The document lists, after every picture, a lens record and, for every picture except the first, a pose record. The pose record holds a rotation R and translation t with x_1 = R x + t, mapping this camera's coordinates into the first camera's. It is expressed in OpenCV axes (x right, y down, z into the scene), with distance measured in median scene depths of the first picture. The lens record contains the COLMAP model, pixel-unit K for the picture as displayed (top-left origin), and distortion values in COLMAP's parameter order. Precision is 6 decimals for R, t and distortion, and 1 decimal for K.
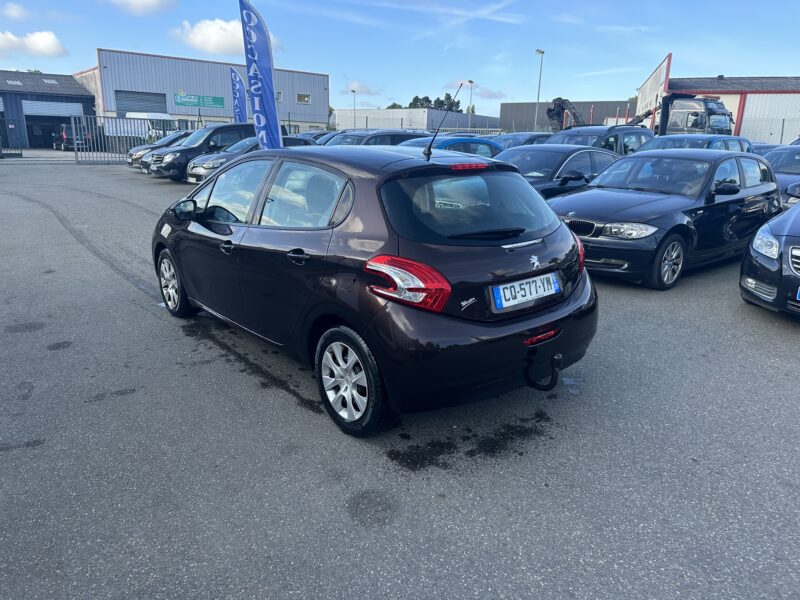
lens RADIAL K [[556.6, 0, 384.4], [0, 556.6, 304.1], [0, 0, 1]] dist [0.033855, -0.043130]
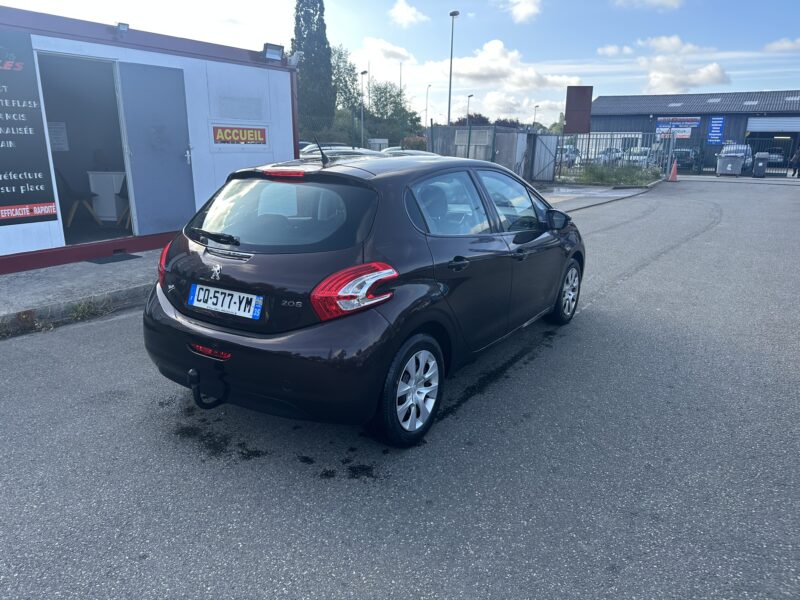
lens RADIAL K [[556.6, 0, 401.2], [0, 556.6, 302.4], [0, 0, 1]] dist [0.033855, -0.043130]
pose [[0.288830, 0.234496, -0.928218, 0.095769], [-0.270441, 0.950037, 0.155856, -0.019761], [0.918389, 0.206013, 0.337817, 0.074405]]
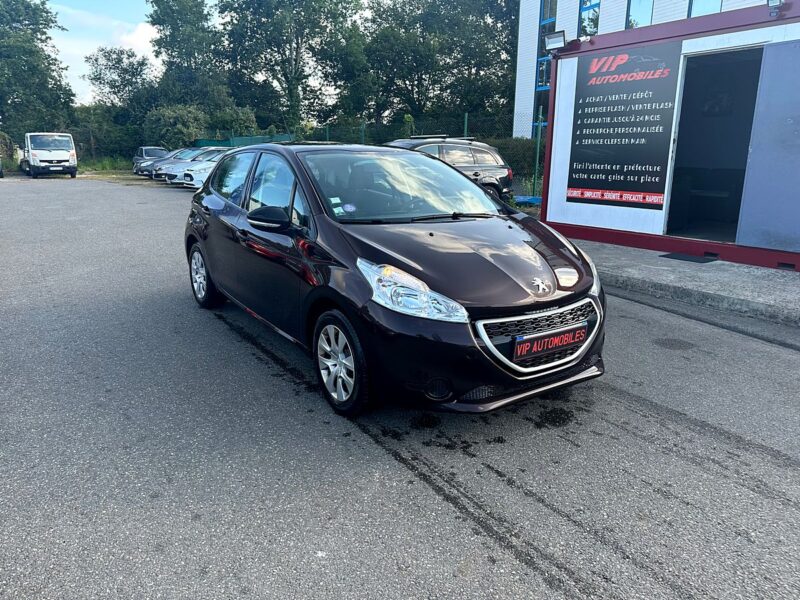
lens RADIAL K [[556.6, 0, 395.0], [0, 556.6, 298.7], [0, 0, 1]] dist [0.033855, -0.043130]
pose [[-0.996043, -0.049547, 0.073778, -0.030201], [-0.003465, 0.851188, 0.524850, -0.063165], [-0.088803, 0.522517, -0.847992, 0.218791]]
